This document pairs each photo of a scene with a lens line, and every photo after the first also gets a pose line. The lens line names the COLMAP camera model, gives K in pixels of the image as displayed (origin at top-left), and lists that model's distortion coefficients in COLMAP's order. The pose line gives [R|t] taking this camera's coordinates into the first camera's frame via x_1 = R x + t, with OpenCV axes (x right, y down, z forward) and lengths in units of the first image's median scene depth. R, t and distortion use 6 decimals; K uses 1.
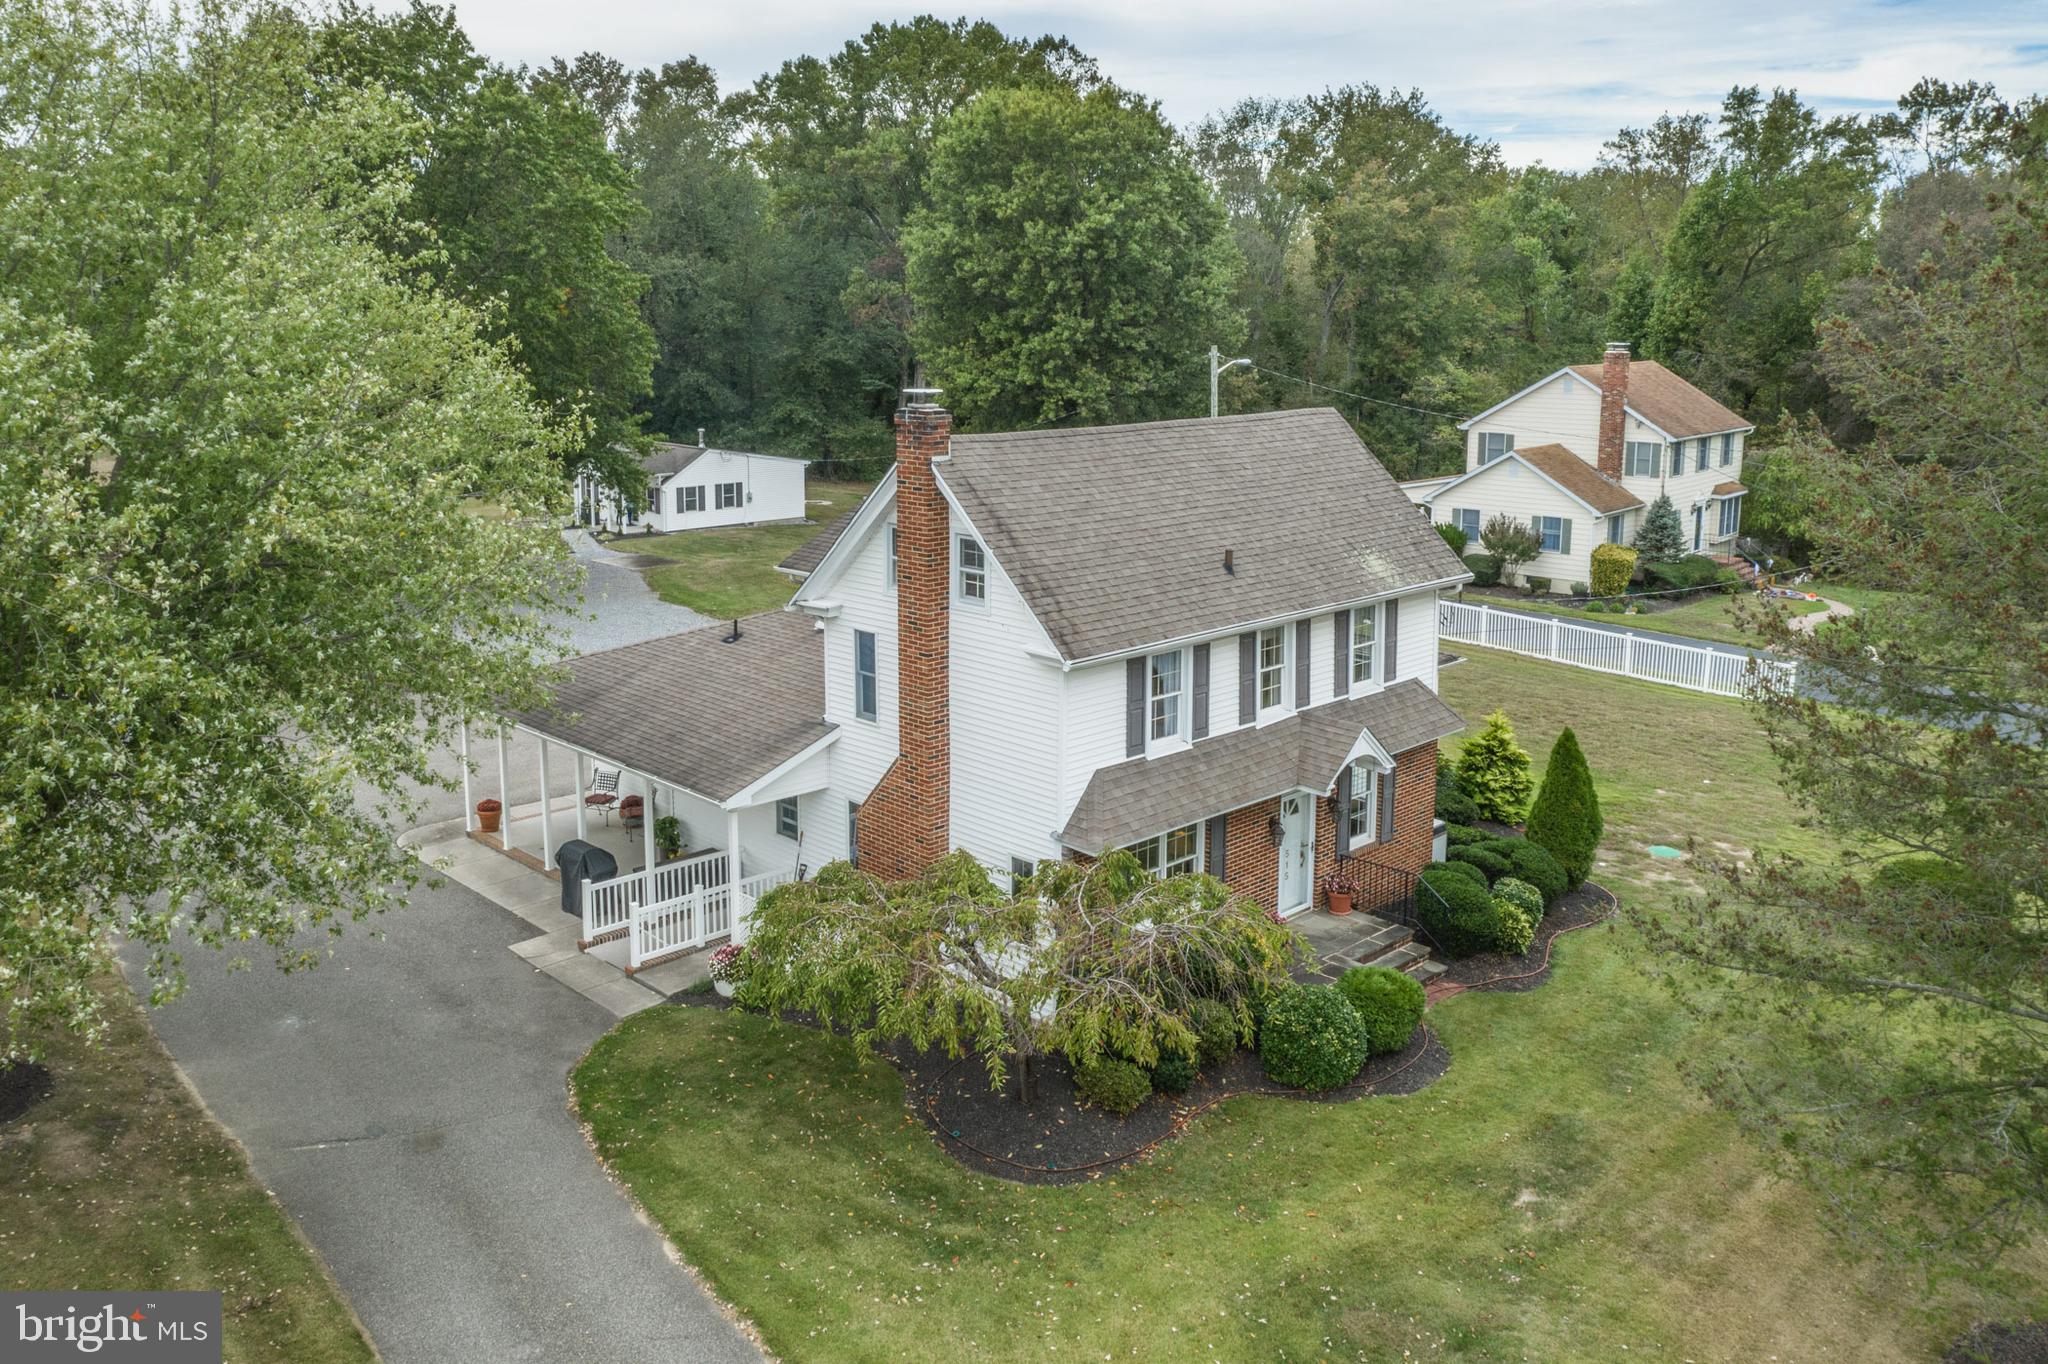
lens RADIAL K [[1709.6, 0, 1022.0], [0, 1709.6, 590.1], [0, 0, 1]] dist [-0.007219, -0.015628]
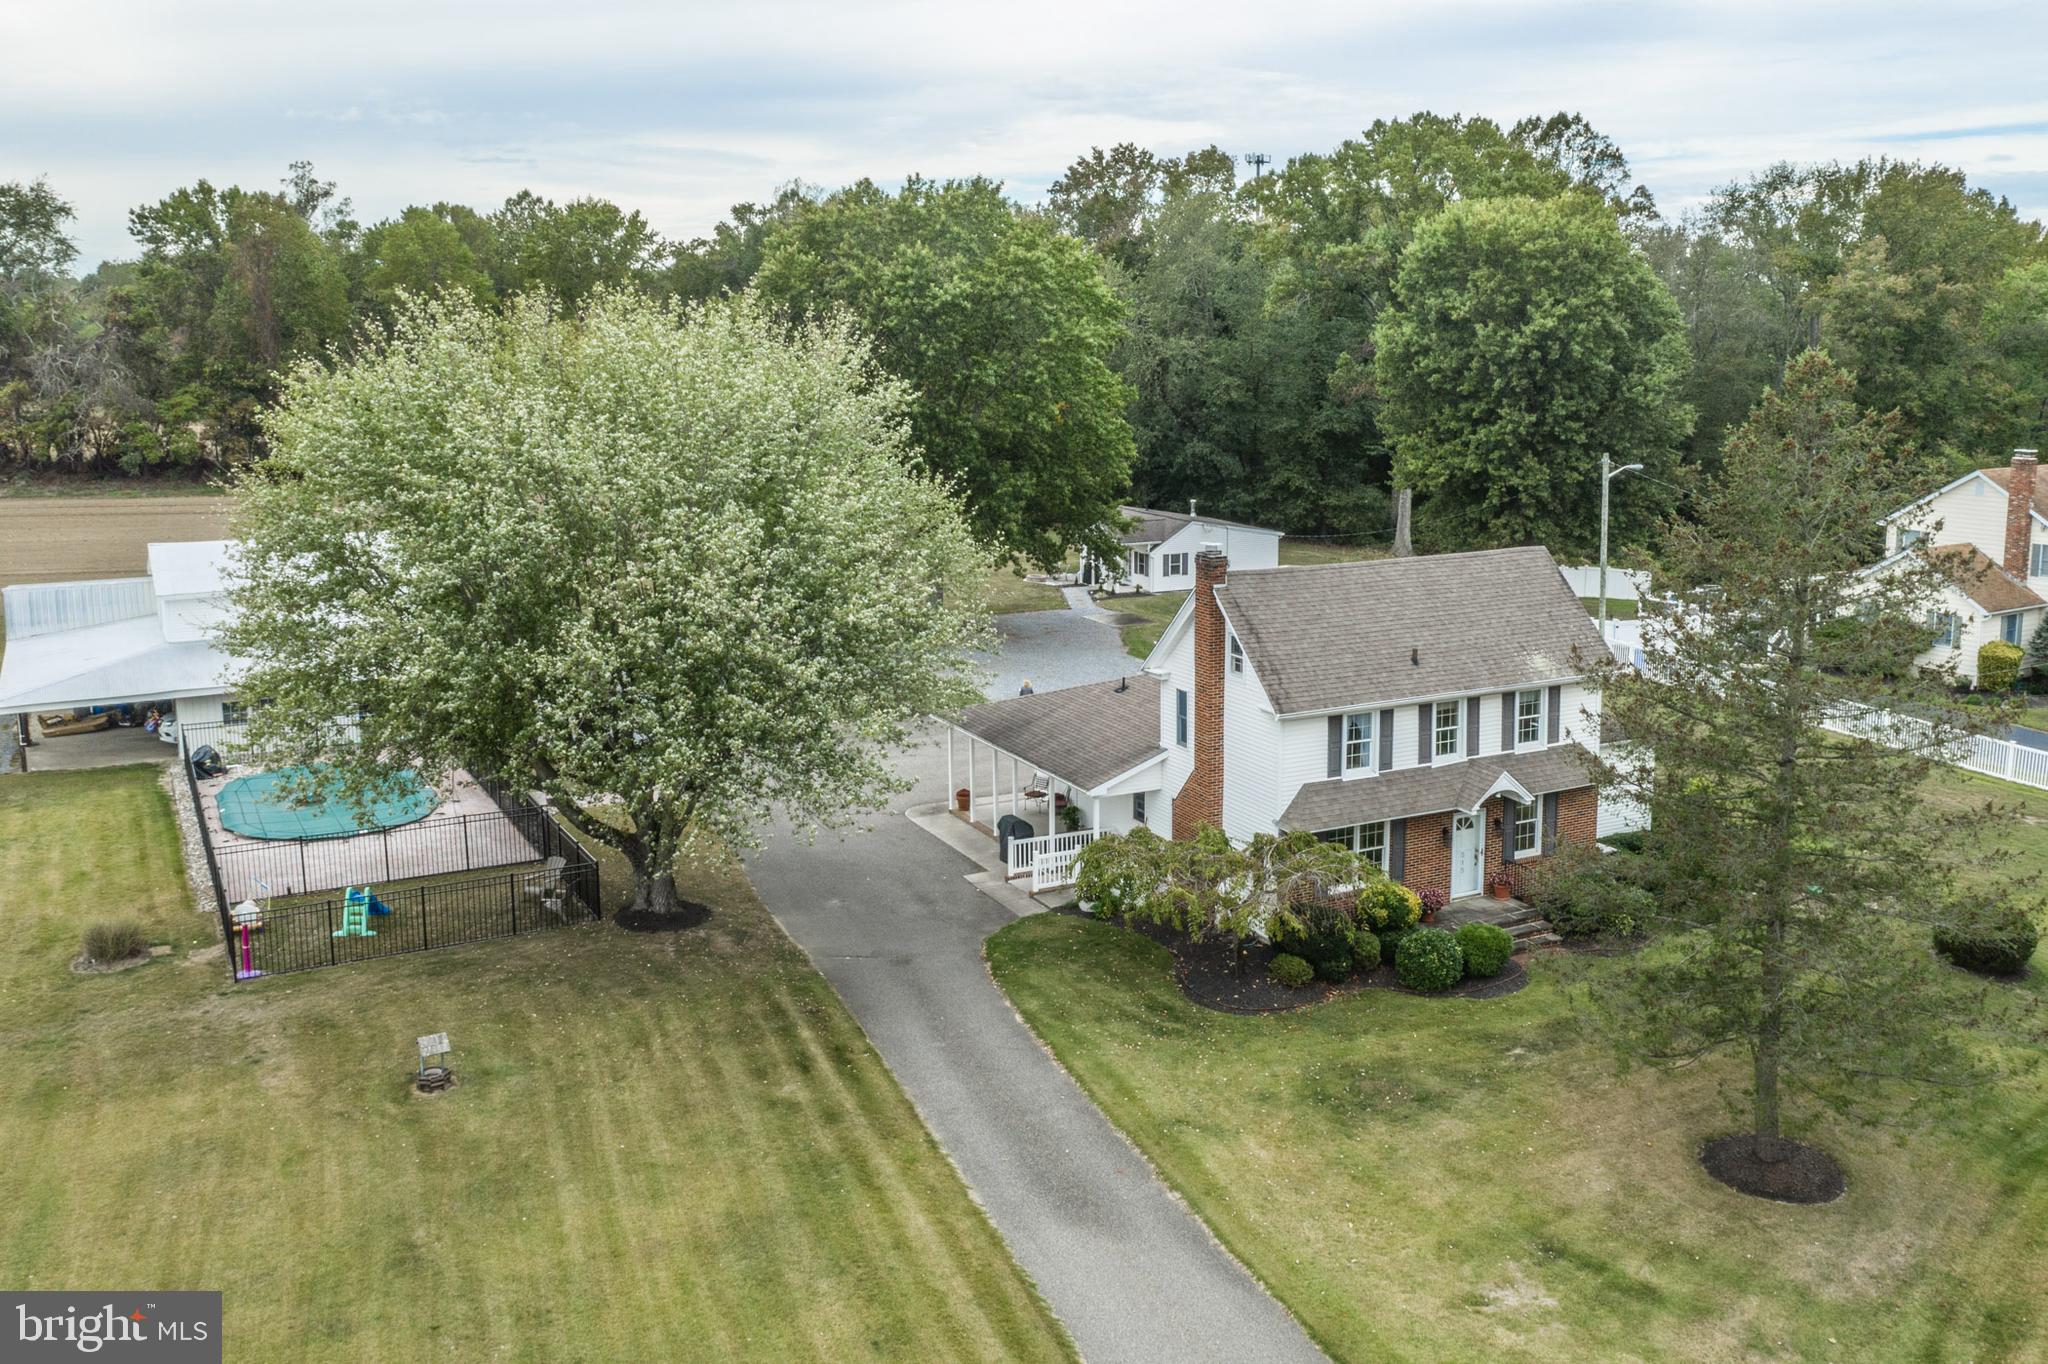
lens RADIAL K [[1661.3, 0, 1018.2], [0, 1661.3, 702.0], [0, 0, 1]] dist [-0.011739, -0.000198]
pose [[0.953204, 0.053358, -0.297583, 0.157203], [-0.042462, 0.998174, 0.042965, -0.016933], [0.299332, -0.028318, 0.953729, -0.358887]]
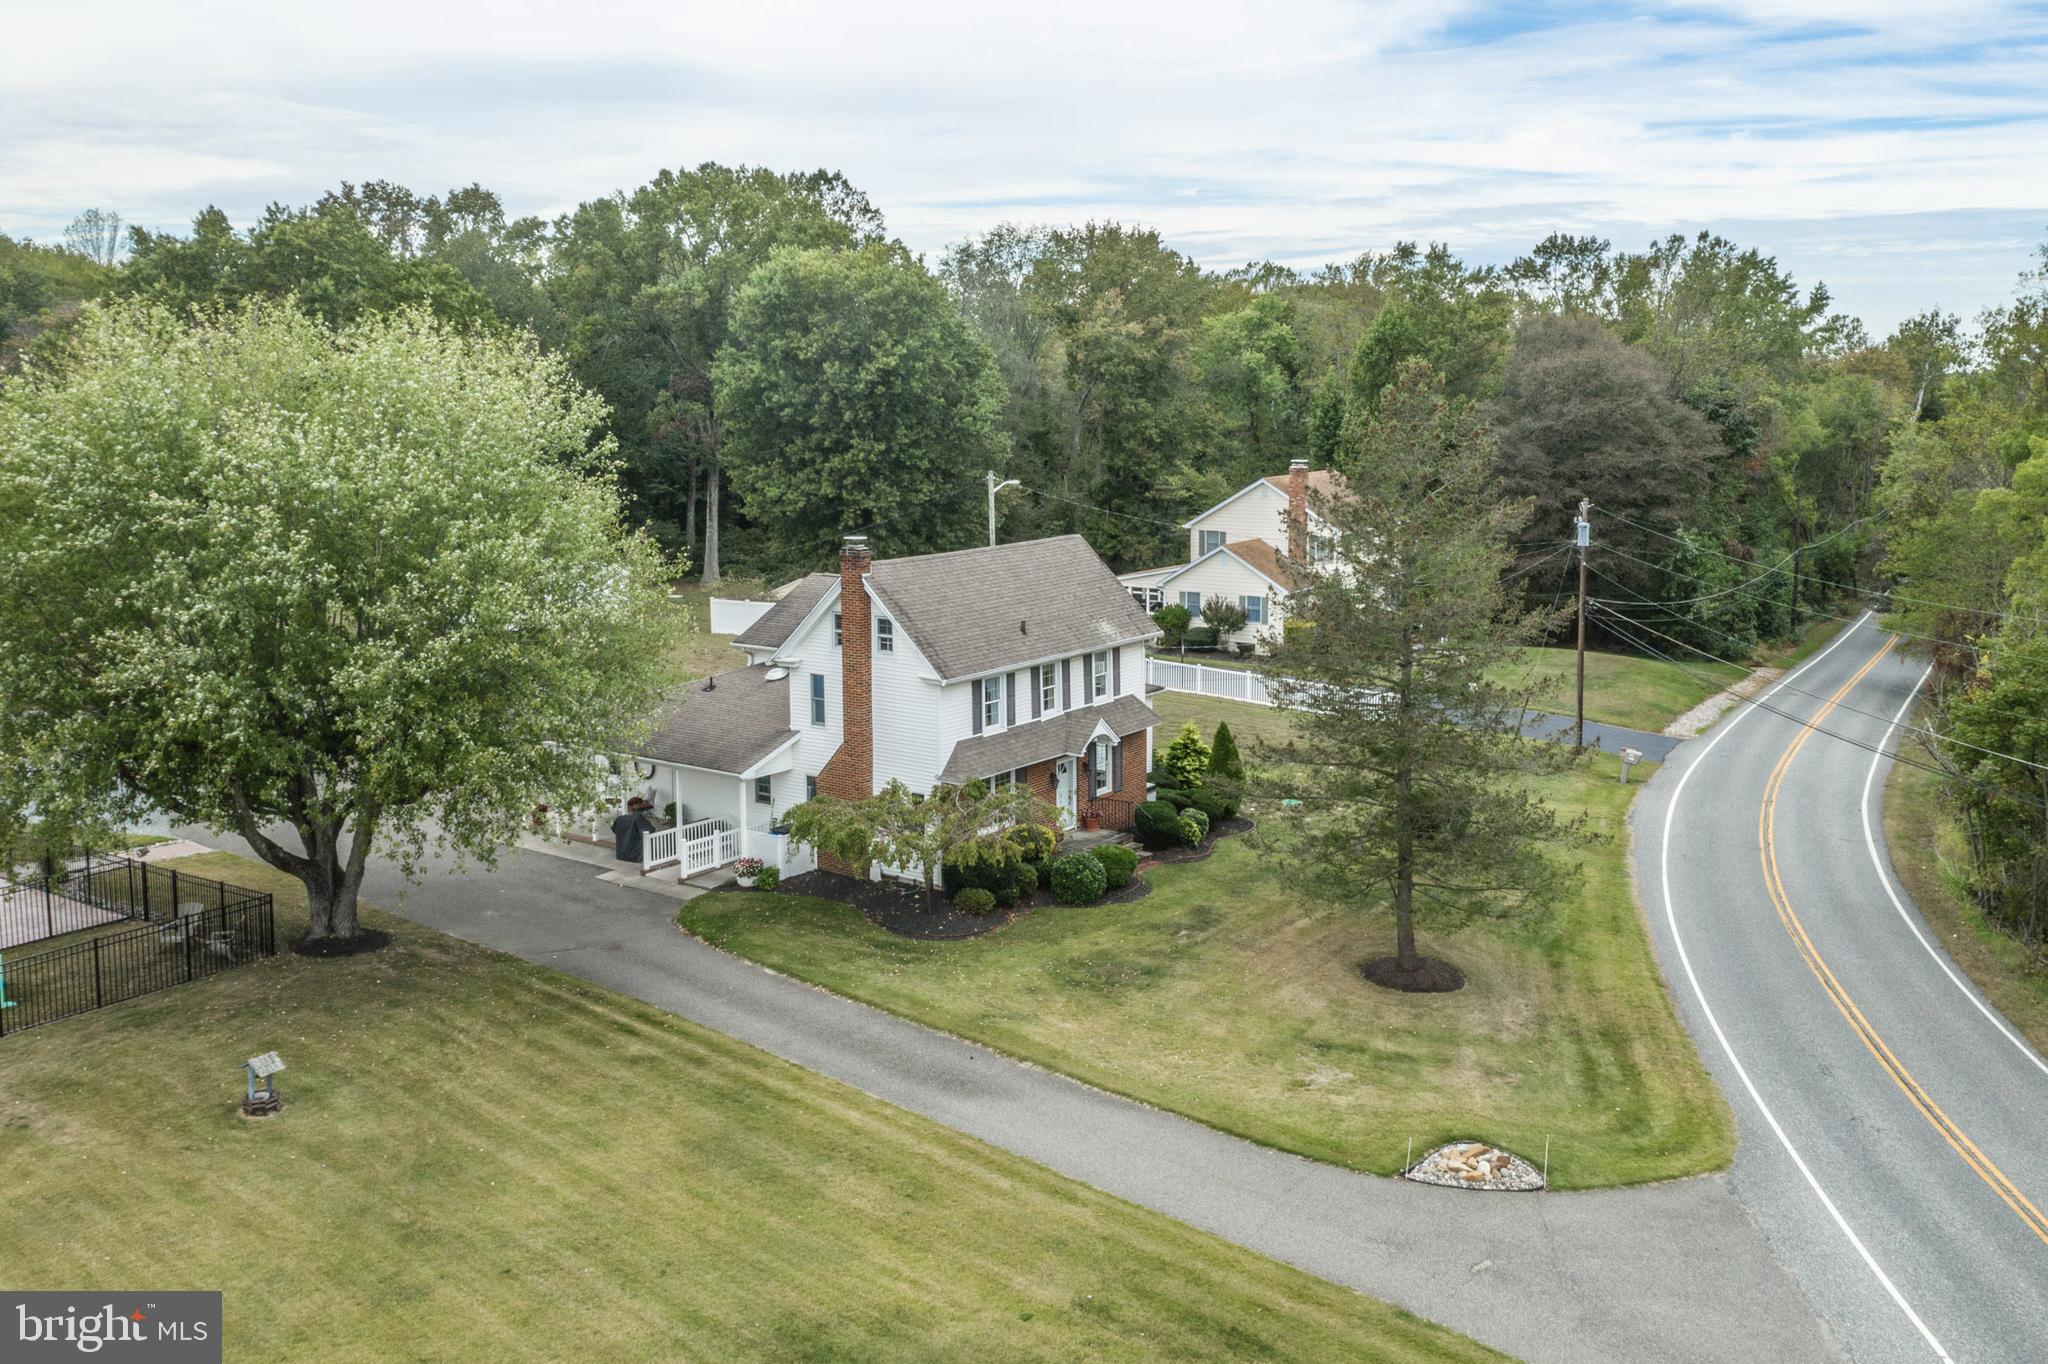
lens RADIAL K [[1660.5, 0, 991.1], [0, 1660.5, 678.1], [0, 0, 1]] dist [0.013820, 0.001786]
pose [[0.992406, -0.034608, 0.118039, -0.082544], [0.034645, 0.999398, 0.001736, 0.022369], [-0.118028, 0.002366, 0.993007, -0.498937]]
